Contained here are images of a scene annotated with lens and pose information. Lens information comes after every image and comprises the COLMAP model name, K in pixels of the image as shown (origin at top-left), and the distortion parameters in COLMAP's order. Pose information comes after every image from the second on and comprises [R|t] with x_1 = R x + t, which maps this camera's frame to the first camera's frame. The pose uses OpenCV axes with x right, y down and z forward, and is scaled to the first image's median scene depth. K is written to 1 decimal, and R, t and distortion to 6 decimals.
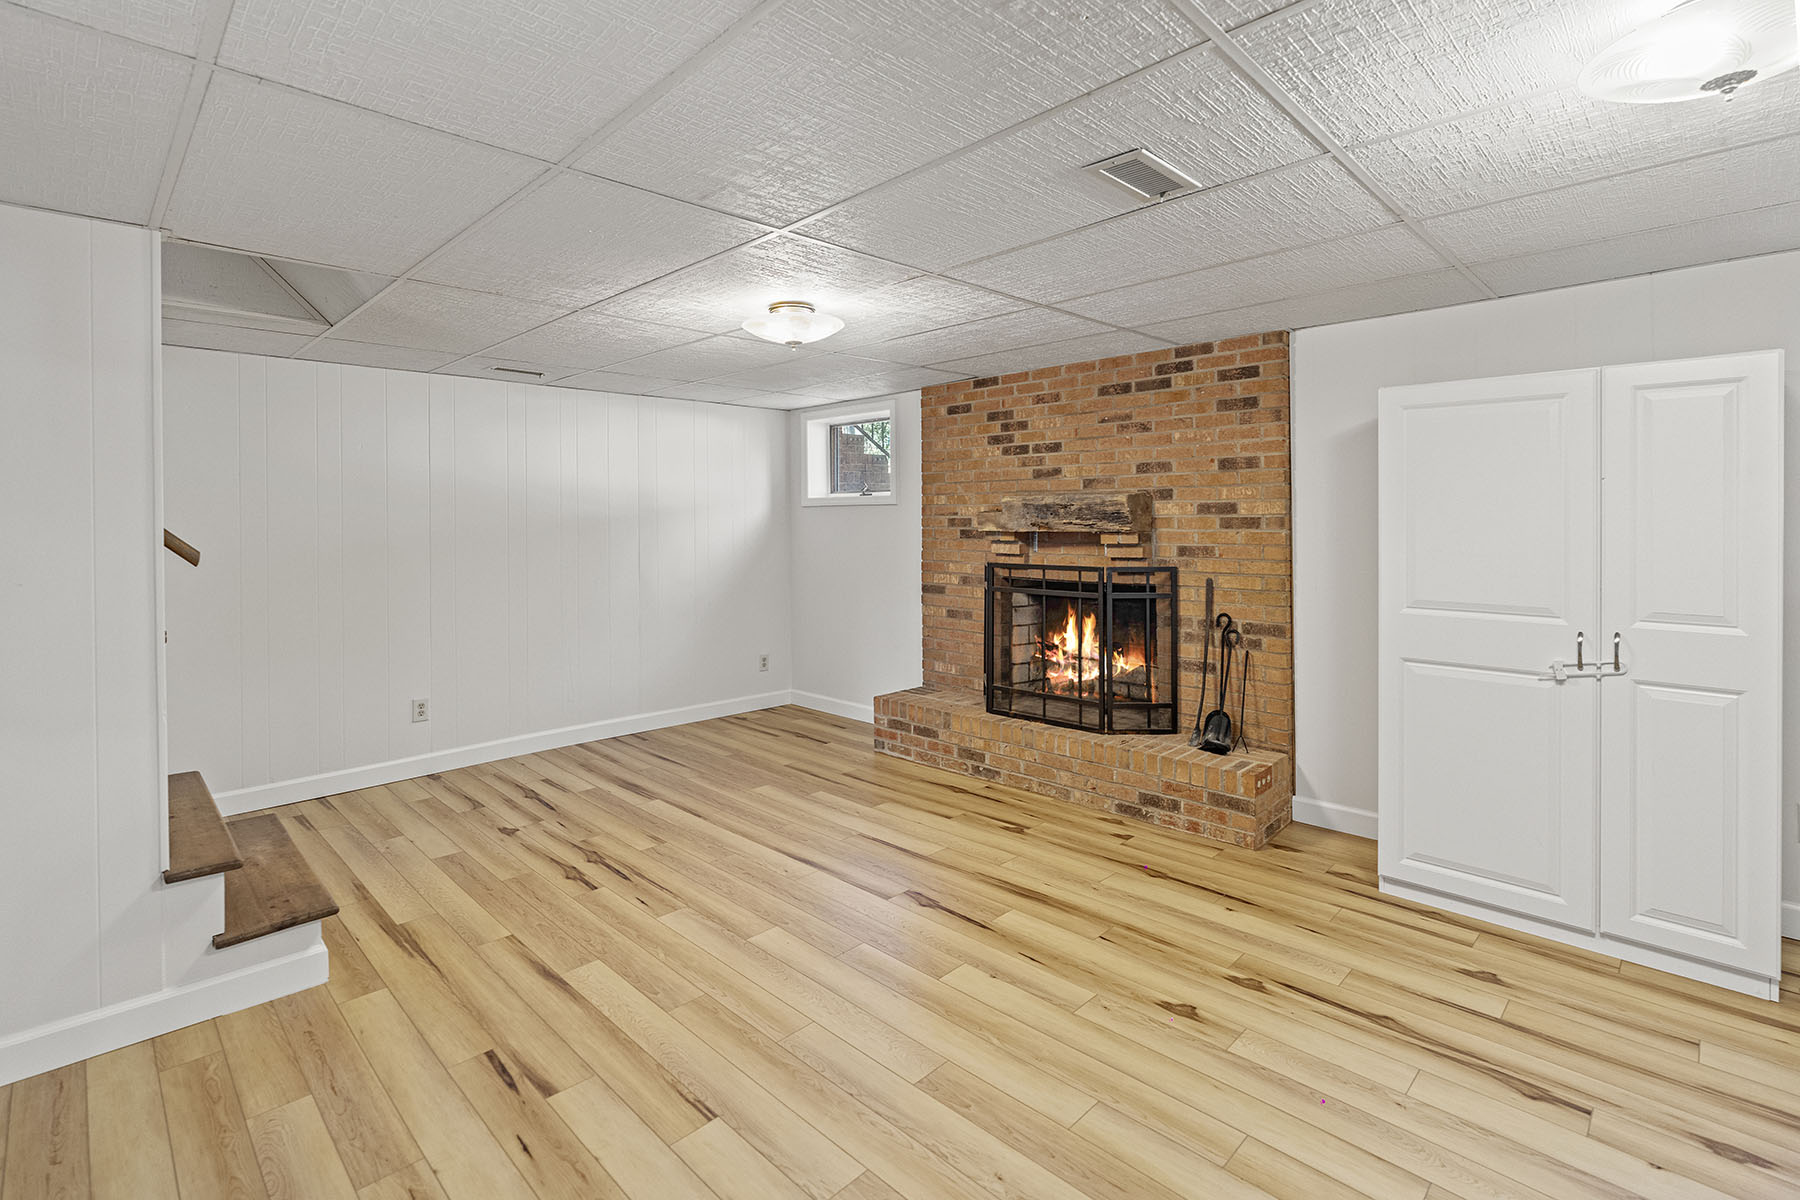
lens RADIAL K [[840.0, 0, 896.3], [0, 840.0, 517.6], [0, 0, 1]] dist [-0.002355, 0.000458]
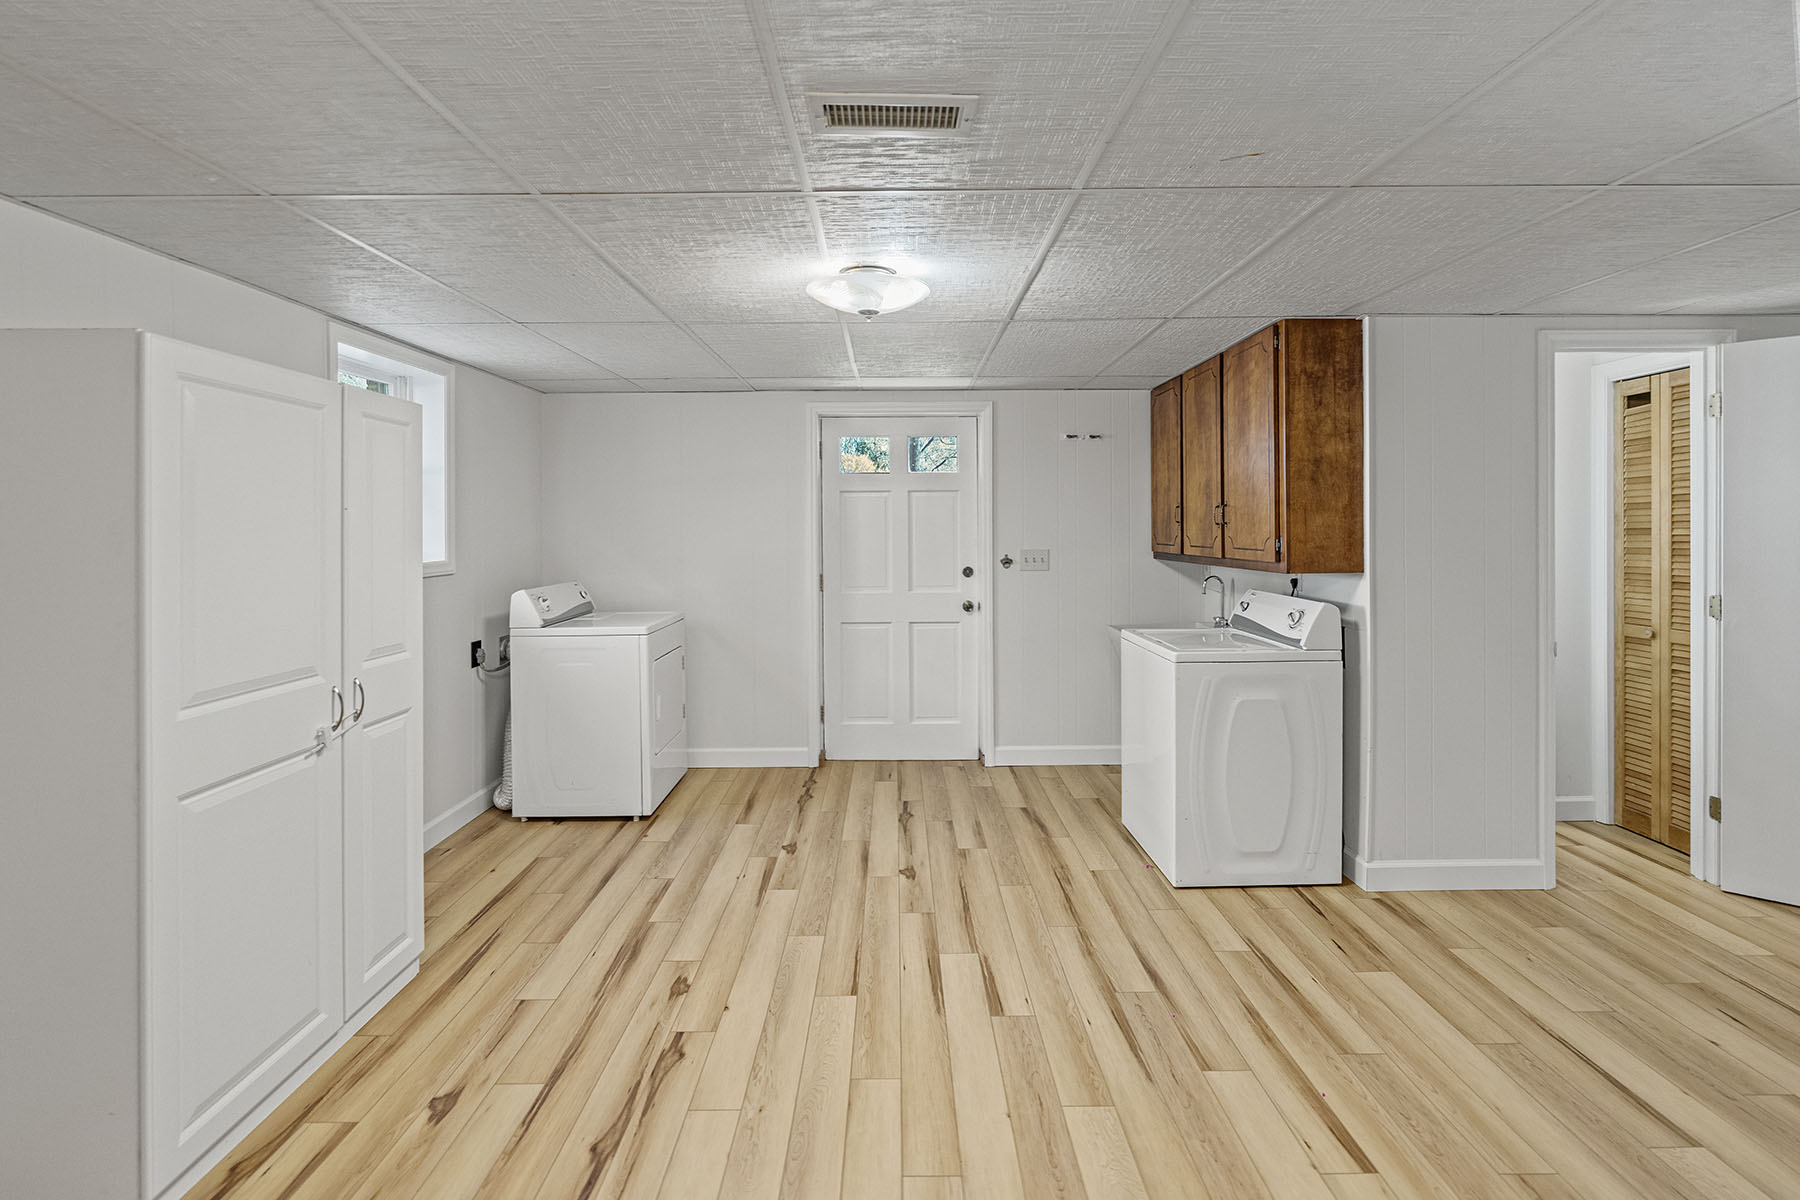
lens RADIAL K [[830.4, 0, 897.8], [0, 830.4, 529.4], [0, 0, 1]] dist [-0.013241, 0.005076]
pose [[-0.706351, 0.009788, 0.707794, -0.130669], [0.013639, 0.999907, -0.000215, -0.010943], [-0.707730, 0.009502, -0.706419, 0.812216]]
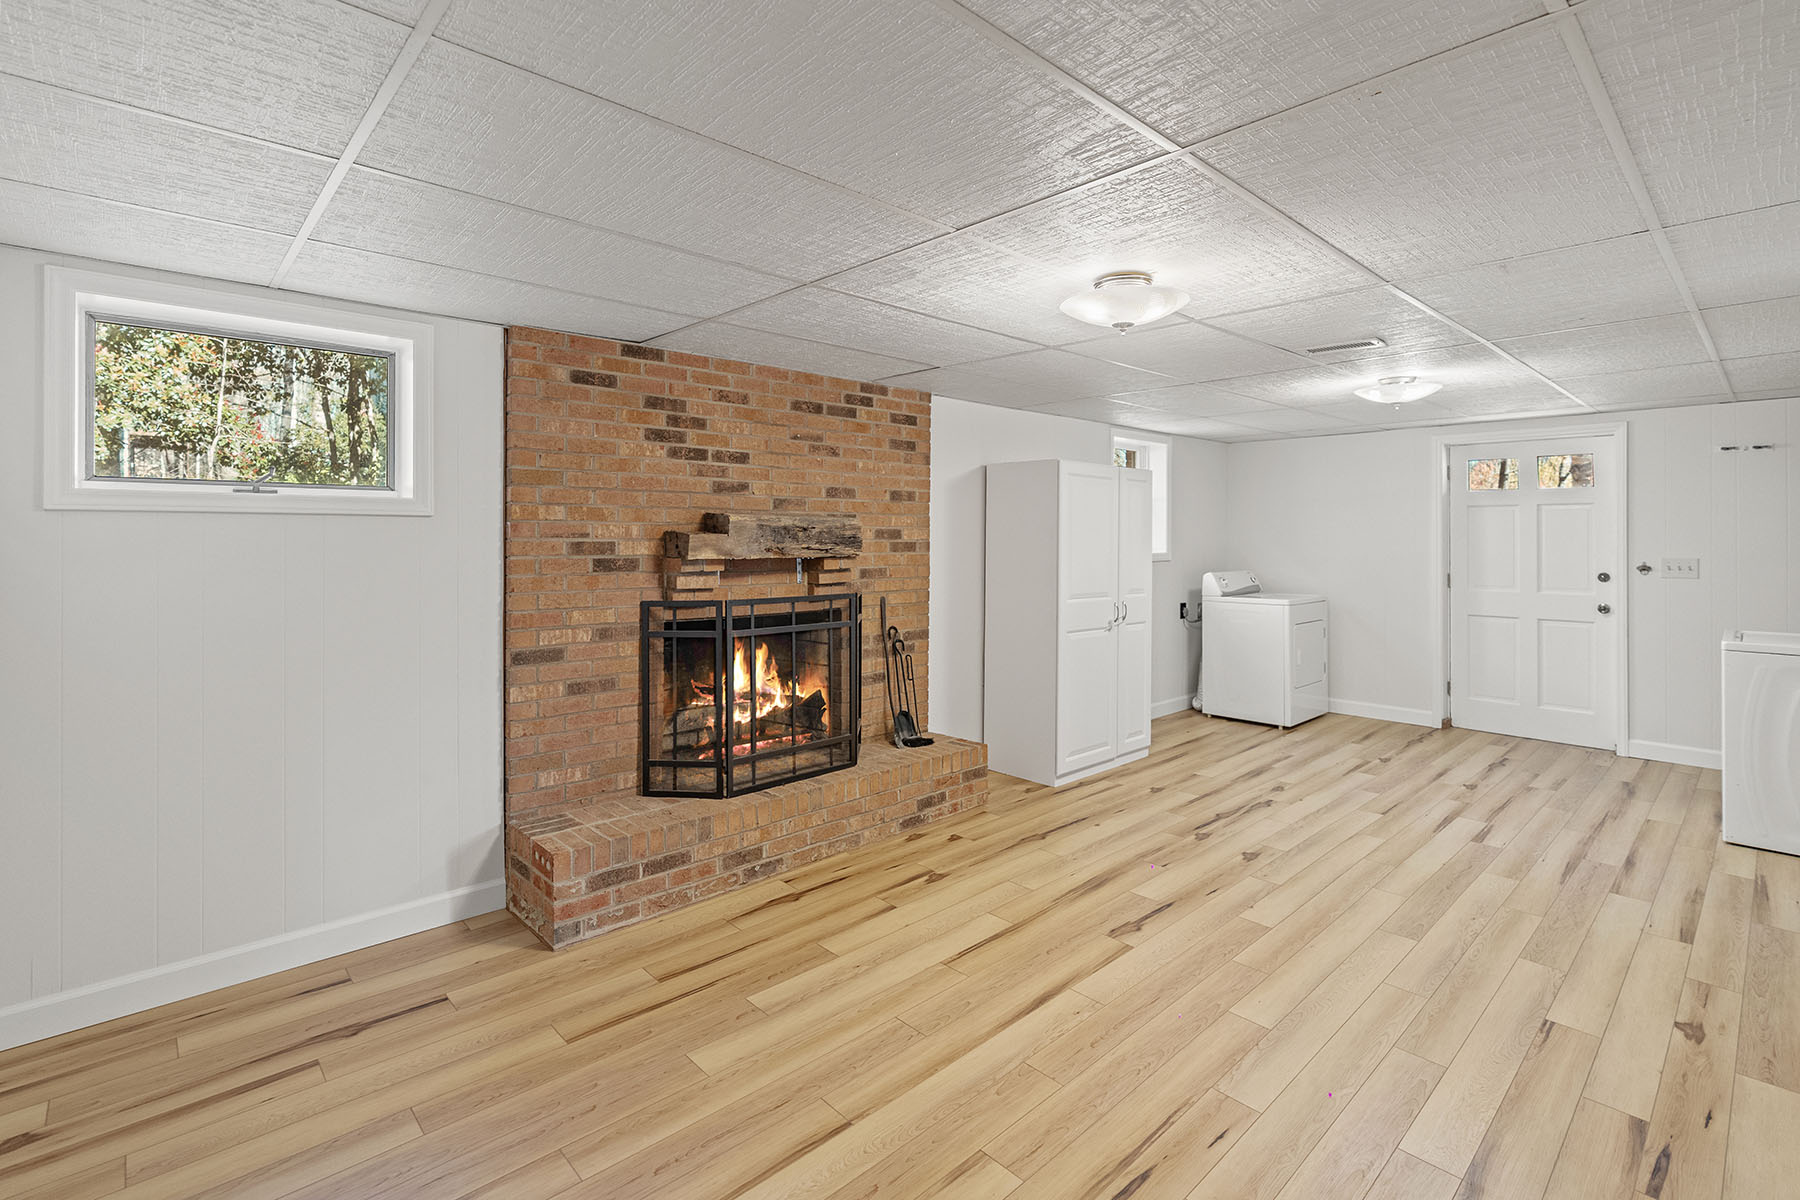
lens RADIAL K [[830.4, 0, 897.8], [0, 830.4, 529.4], [0, 0, 1]] dist [-0.013241, 0.005076]
pose [[0.042543, 0.017251, 0.998946, -0.757993], [-0.002598, 0.999849, -0.017156, 0.001869], [-0.999091, -0.001865, 0.042581, 0.969653]]
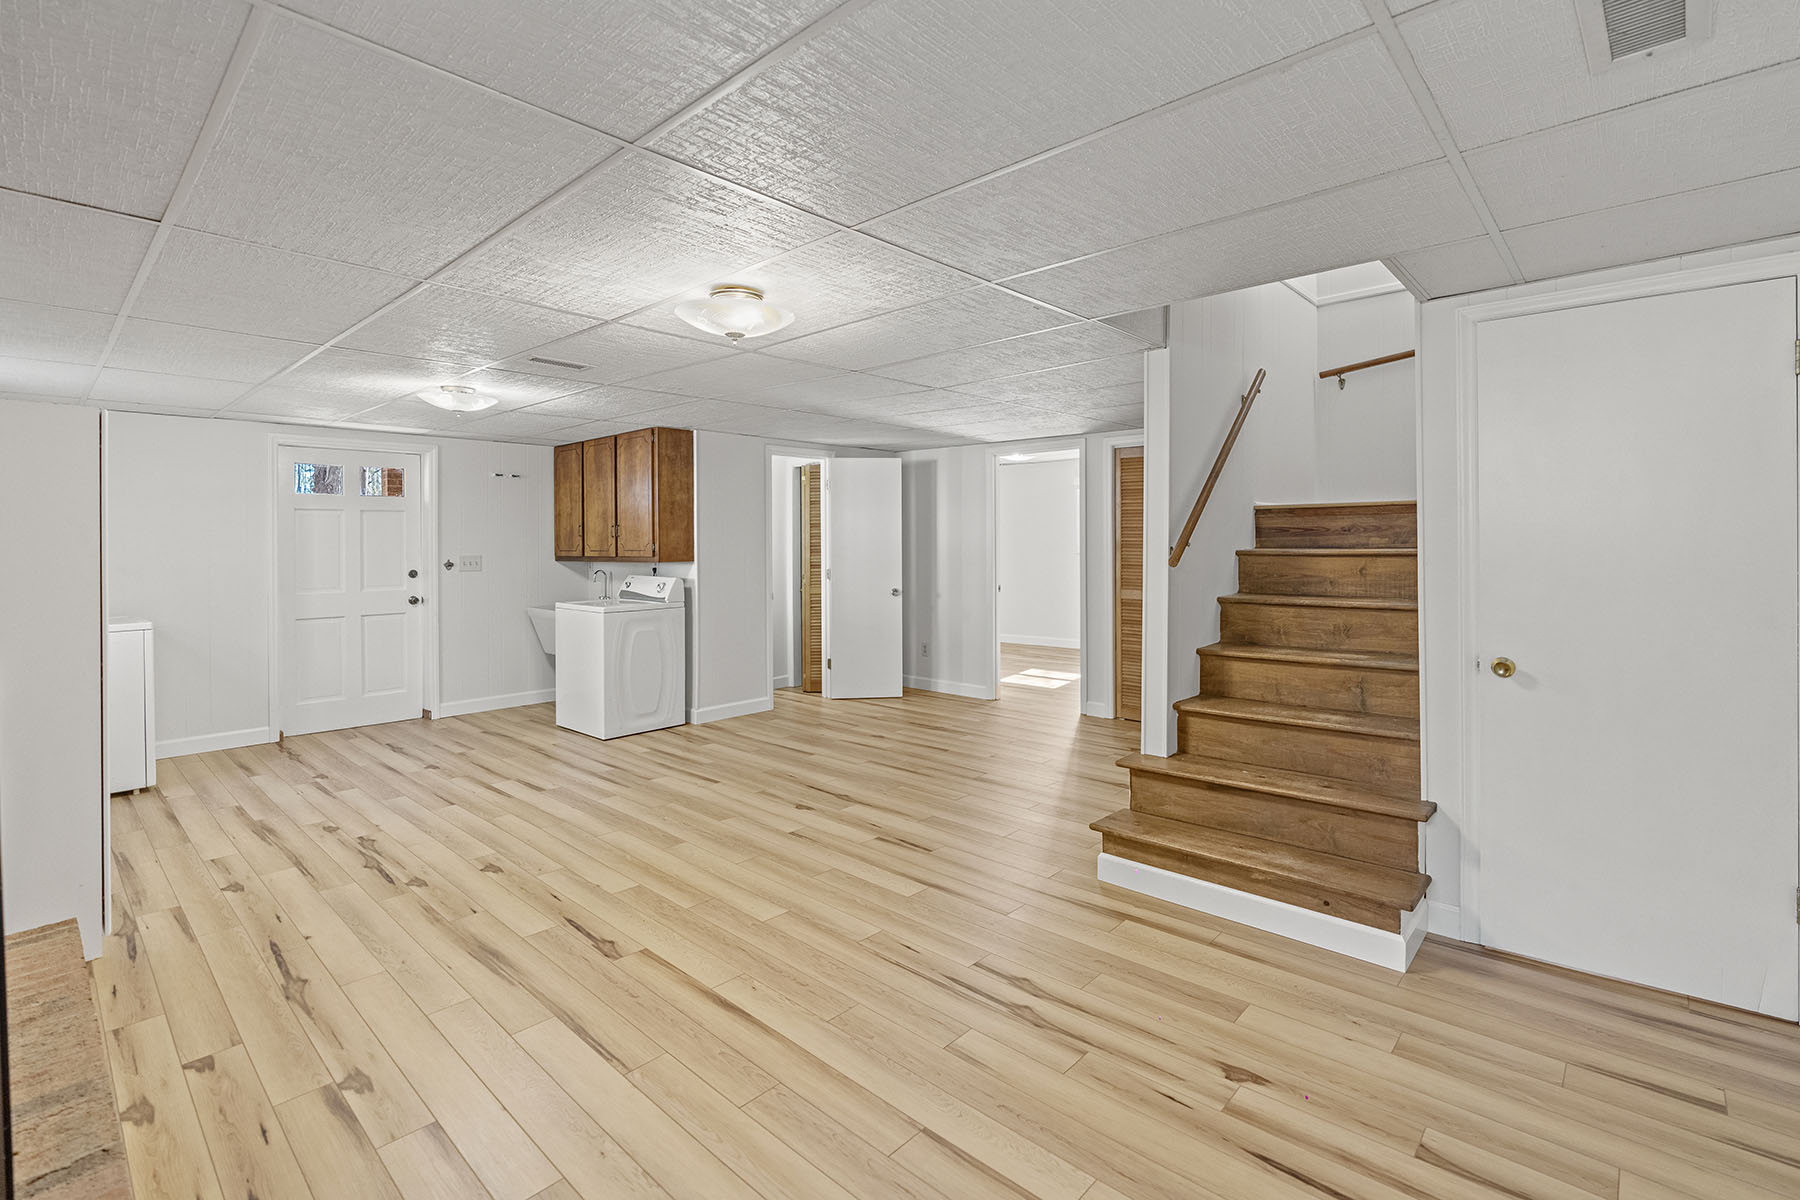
lens RADIAL K [[831.2, 0, 883.4], [0, 831.2, 541.4], [0, 0, 1]] dist [-0.002469, 0.000838]
pose [[-0.999644, 0.015603, -0.021658, -0.207359], [0.015599, 0.999878, 0.000346, 0.005312], [0.021661, 0.000008, -0.999765, 1.524982]]
